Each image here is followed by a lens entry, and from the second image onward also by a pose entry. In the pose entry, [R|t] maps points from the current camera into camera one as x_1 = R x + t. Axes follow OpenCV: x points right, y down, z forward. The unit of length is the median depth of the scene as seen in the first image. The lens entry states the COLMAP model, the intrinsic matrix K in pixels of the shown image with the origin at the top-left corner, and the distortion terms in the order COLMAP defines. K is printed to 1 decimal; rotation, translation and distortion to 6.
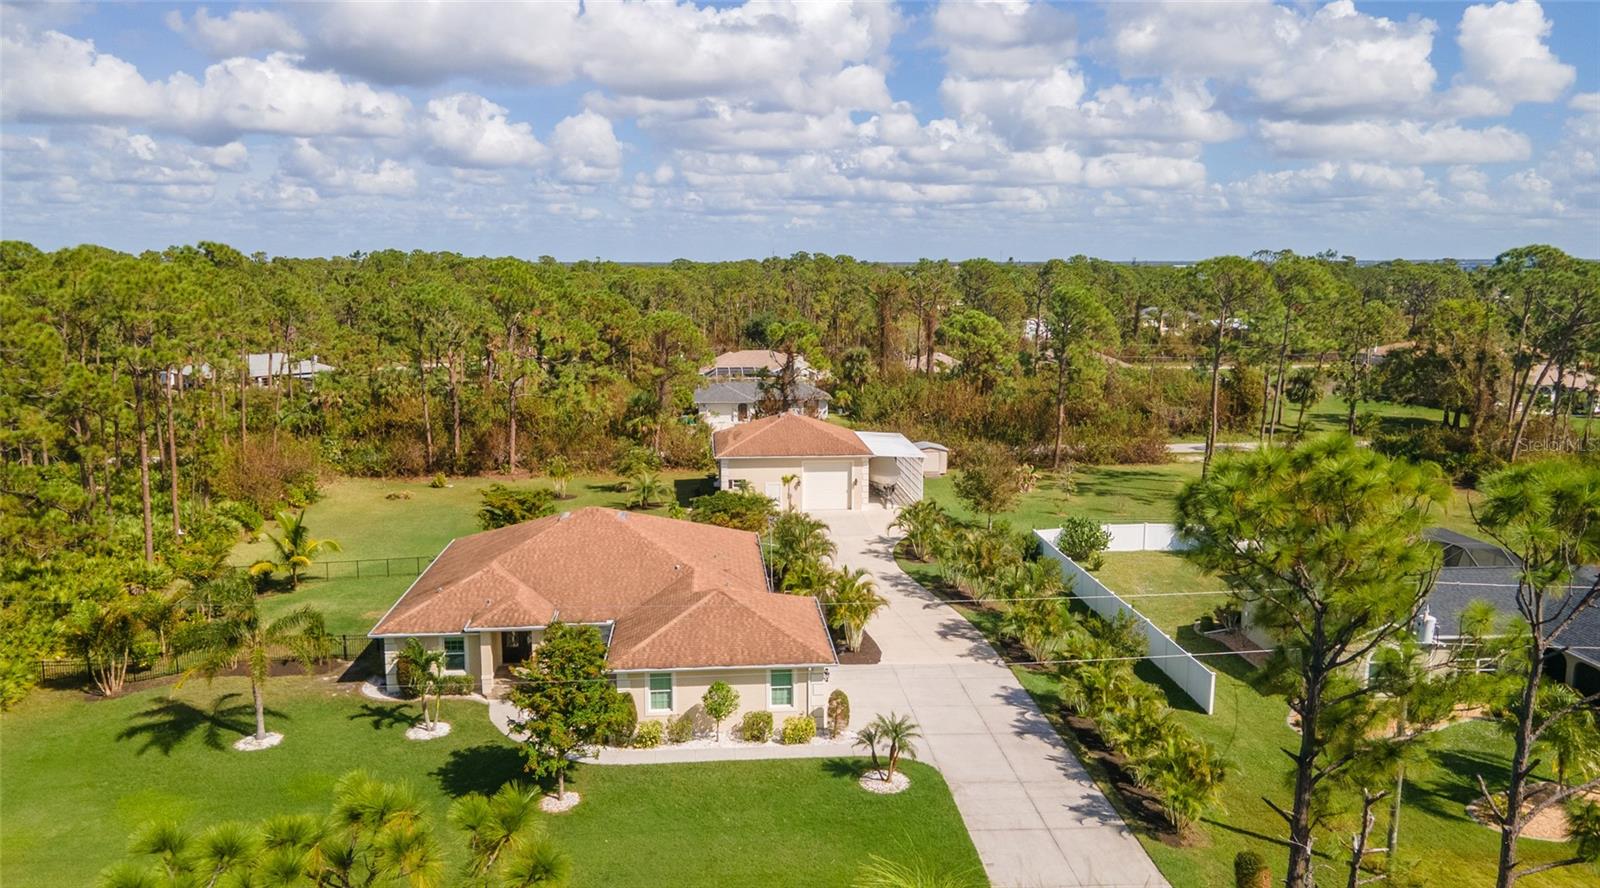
lens RADIAL K [[1156.4, 0, 796.9], [0, 1156.4, 425.0], [0, 0, 1]] dist [0.008501, 0.007289]
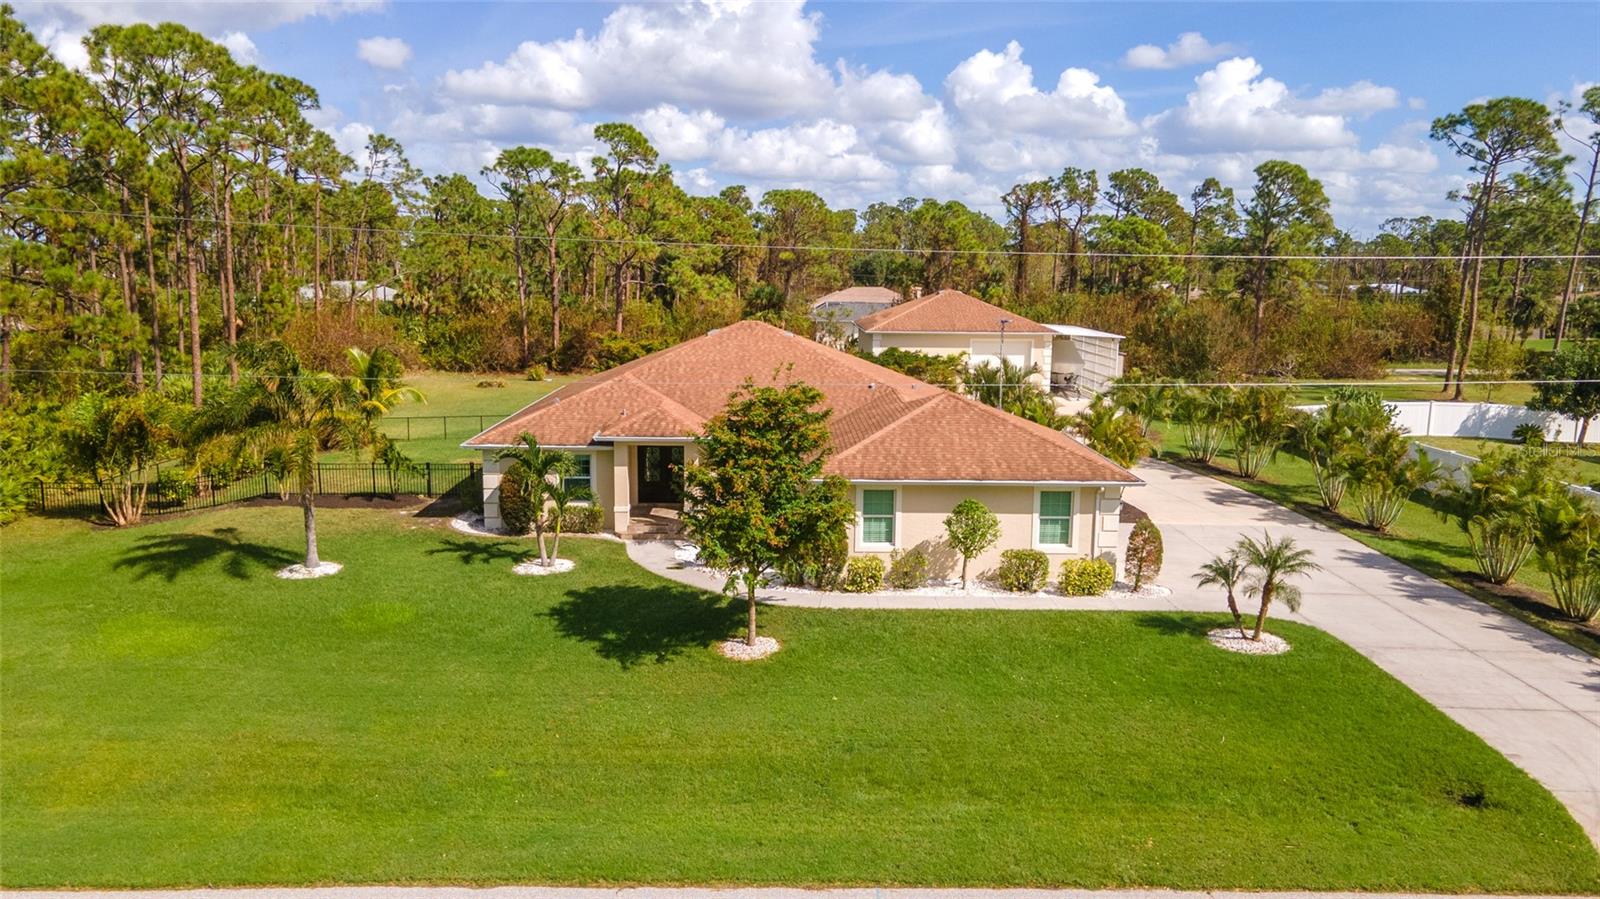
lens RADIAL K [[1142.6, 0, 794.8], [0, 1142.6, 446.4], [0, 0, 1]] dist [0.017256, -0.006317]
pose [[0.997720, 0.024124, -0.063029, -0.118339], [-0.022898, 0.999536, 0.020097, 0.165925], [0.063485, -0.018608, 0.997809, 0.302962]]
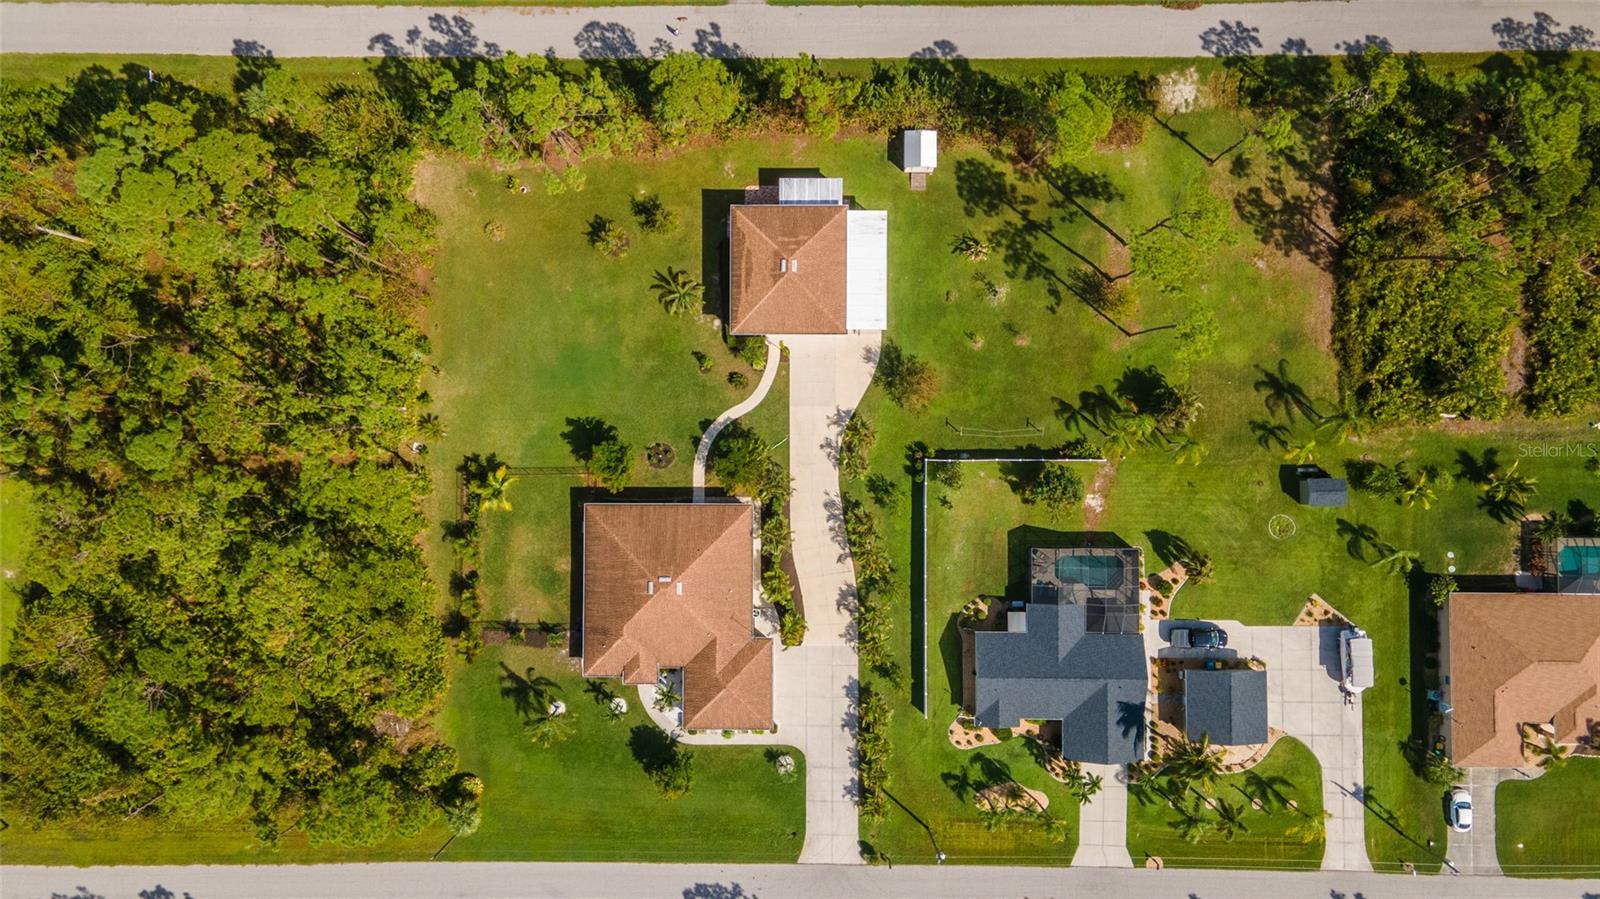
lens RADIAL K [[1142.6, 0, 794.8], [0, 1142.6, 446.4], [0, 0, 1]] dist [0.017256, -0.006317]
pose [[0.996578, 0.081620, -0.013045, 0.062306], [-0.000873, 0.168199, 0.985753, -2.274177], [0.082652, -0.982368, 0.167695, 1.123912]]
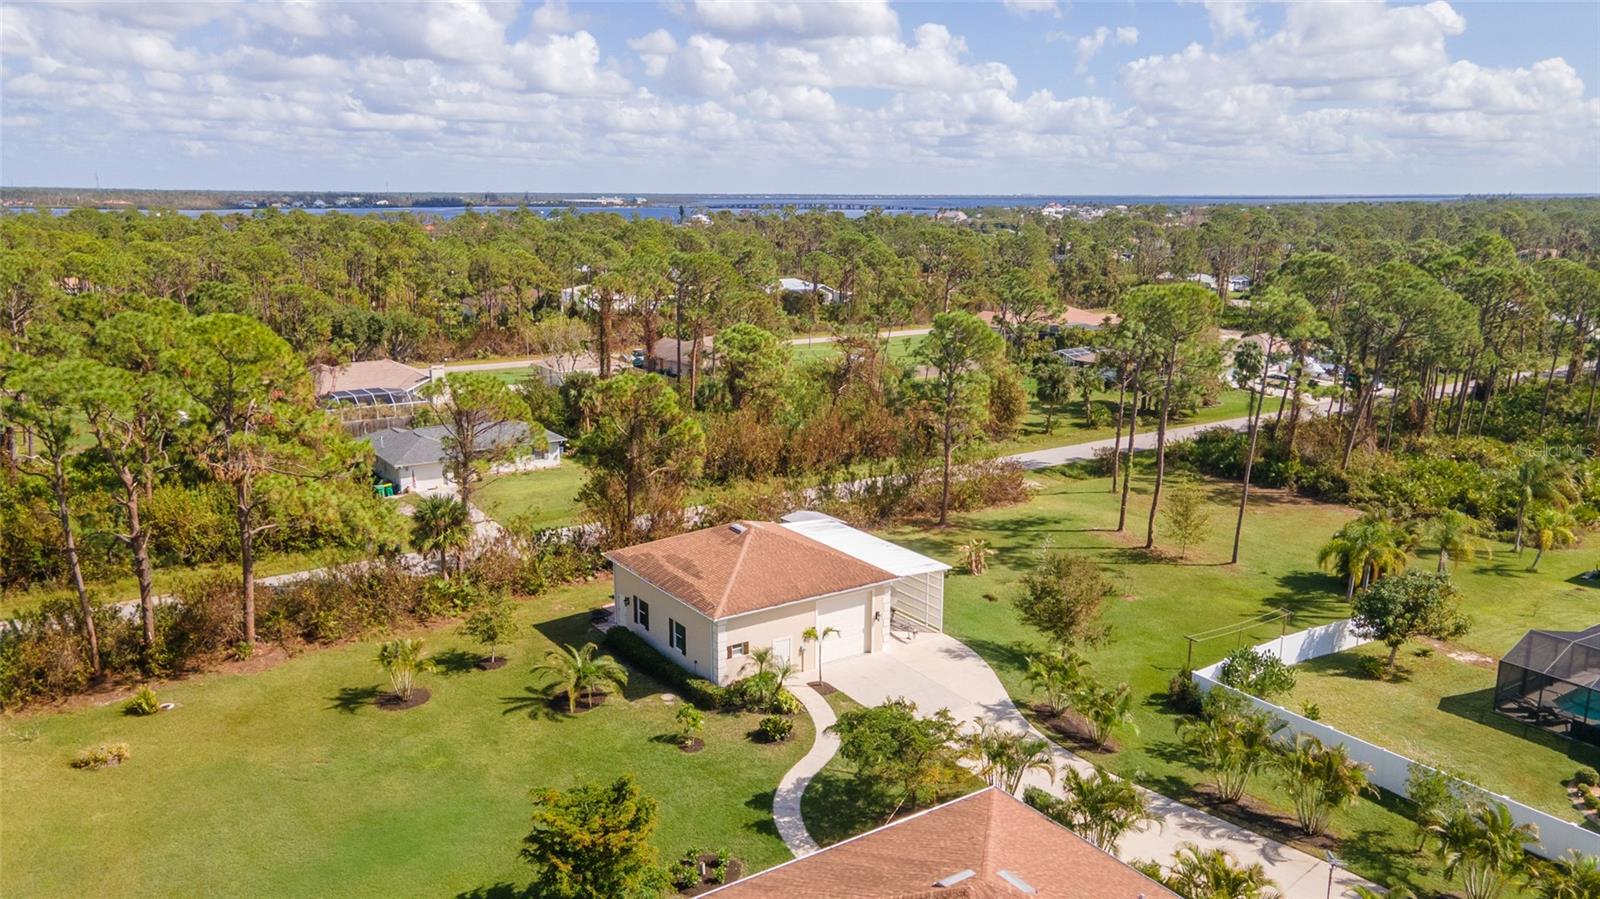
lens RADIAL K [[1152.4, 0, 792.9], [0, 1152.4, 453.9], [0, 0, 1]] dist [0.027632, 0.004753]
pose [[0.873434, -0.102021, 0.476136, -0.590969], [0.060446, 0.992959, 0.101875, -0.231148], [-0.483177, -0.060200, 0.873451, 0.702626]]
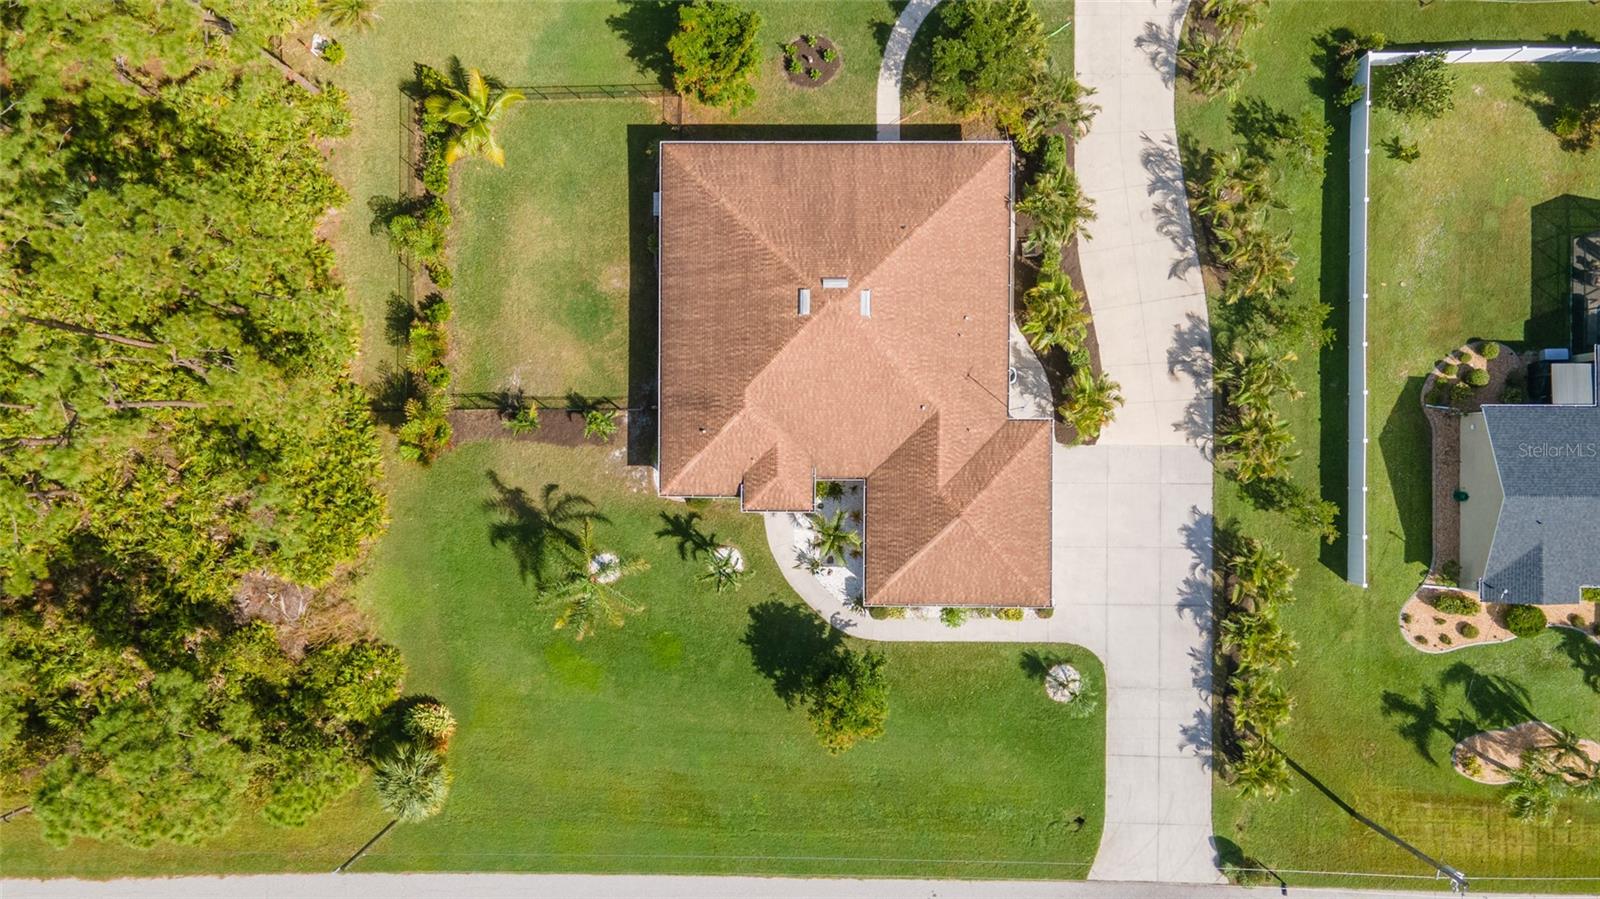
lens RADIAL K [[1152.4, 0, 792.9], [0, 1152.4, 453.9], [0, 0, 1]] dist [0.027632, 0.004753]
pose [[0.996192, 0.085505, -0.017045, -0.220909], [0.004363, 0.146363, 0.989221, -0.989051], [0.087079, -0.985529, 0.145432, 0.898637]]
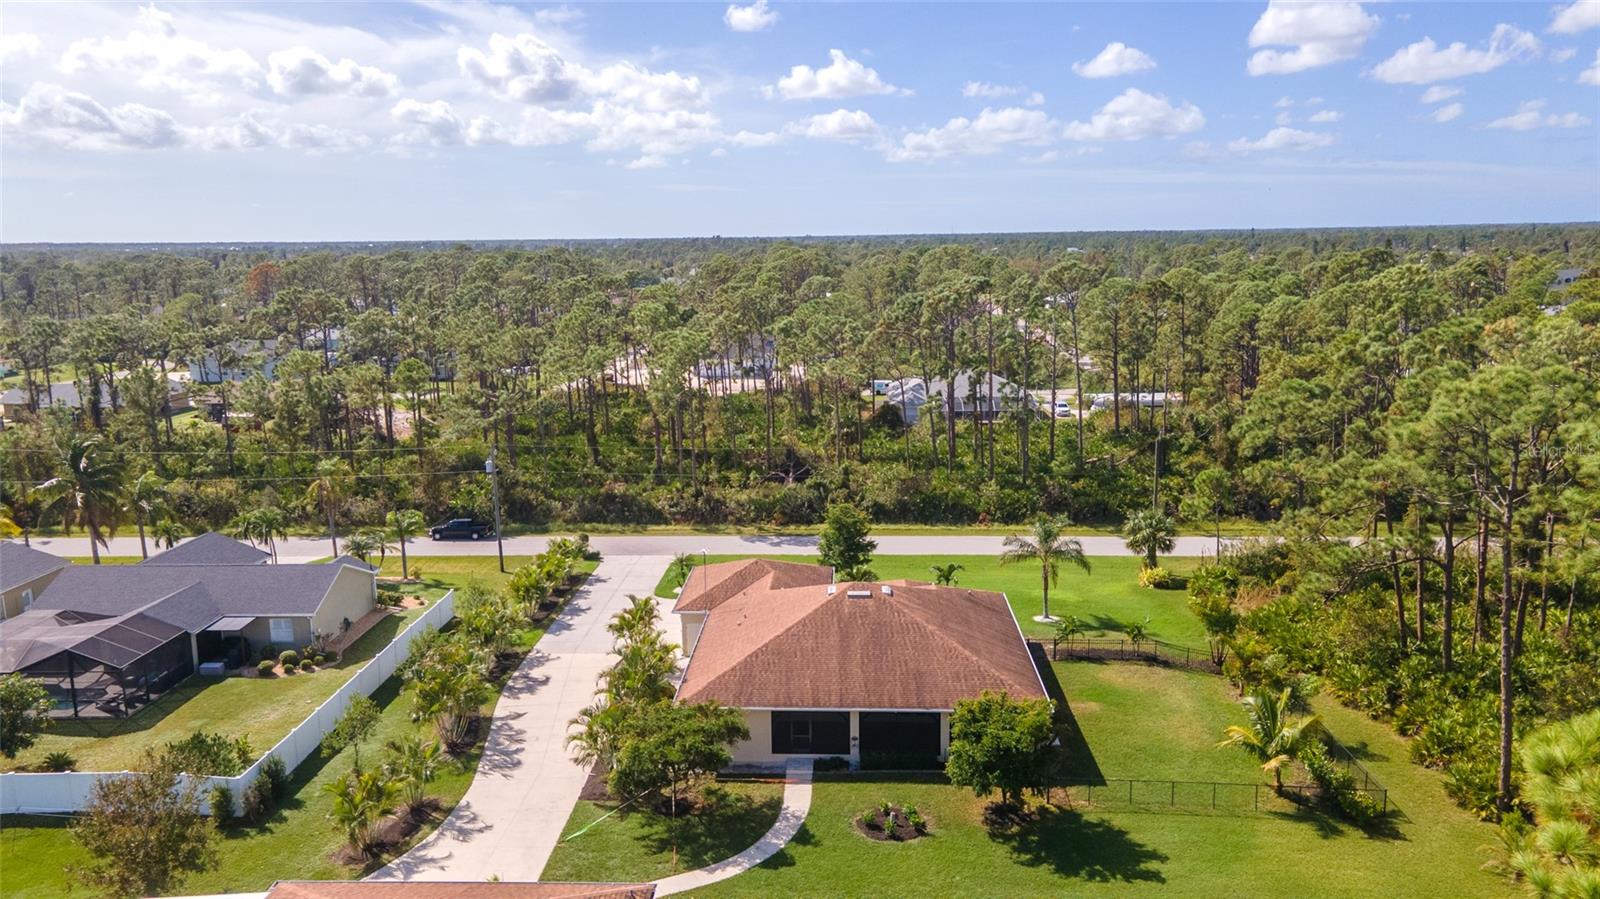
lens RADIAL K [[1152.4, 0, 792.9], [0, 1152.4, 453.9], [0, 0, 1]] dist [0.027632, 0.004753]
pose [[-0.991710, -0.006636, 0.128328, -0.299436], [0.034283, 0.948805, 0.313998, -0.437136], [-0.123842, 0.315794, -0.940711, 2.343451]]
